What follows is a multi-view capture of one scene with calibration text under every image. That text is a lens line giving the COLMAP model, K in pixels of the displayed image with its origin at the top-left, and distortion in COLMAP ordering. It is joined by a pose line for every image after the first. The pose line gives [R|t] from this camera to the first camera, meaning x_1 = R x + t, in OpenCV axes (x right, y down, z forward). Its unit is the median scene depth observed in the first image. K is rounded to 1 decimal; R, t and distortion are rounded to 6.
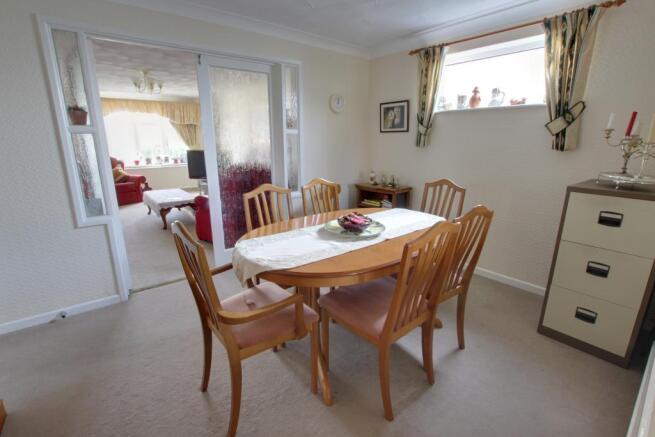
lens RADIAL K [[301.9, 0, 327.5], [0, 301.9, 218.5], [0, 0, 1]] dist [-0.027518, -0.000007]
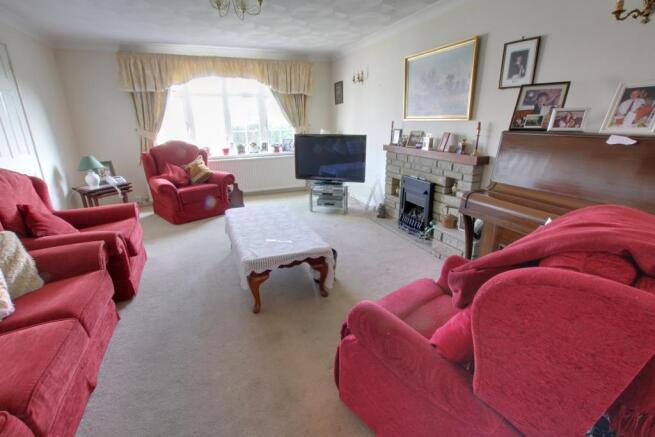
lens RADIAL K [[301.9, 0, 327.5], [0, 301.9, 218.5], [0, 0, 1]] dist [-0.027518, -0.000007]
pose [[0.959851, 0.074592, -0.270410, -0.188194], [-0.057103, 0.995770, 0.071987, -0.086855], [0.274636, -0.053656, 0.960050, 0.344872]]
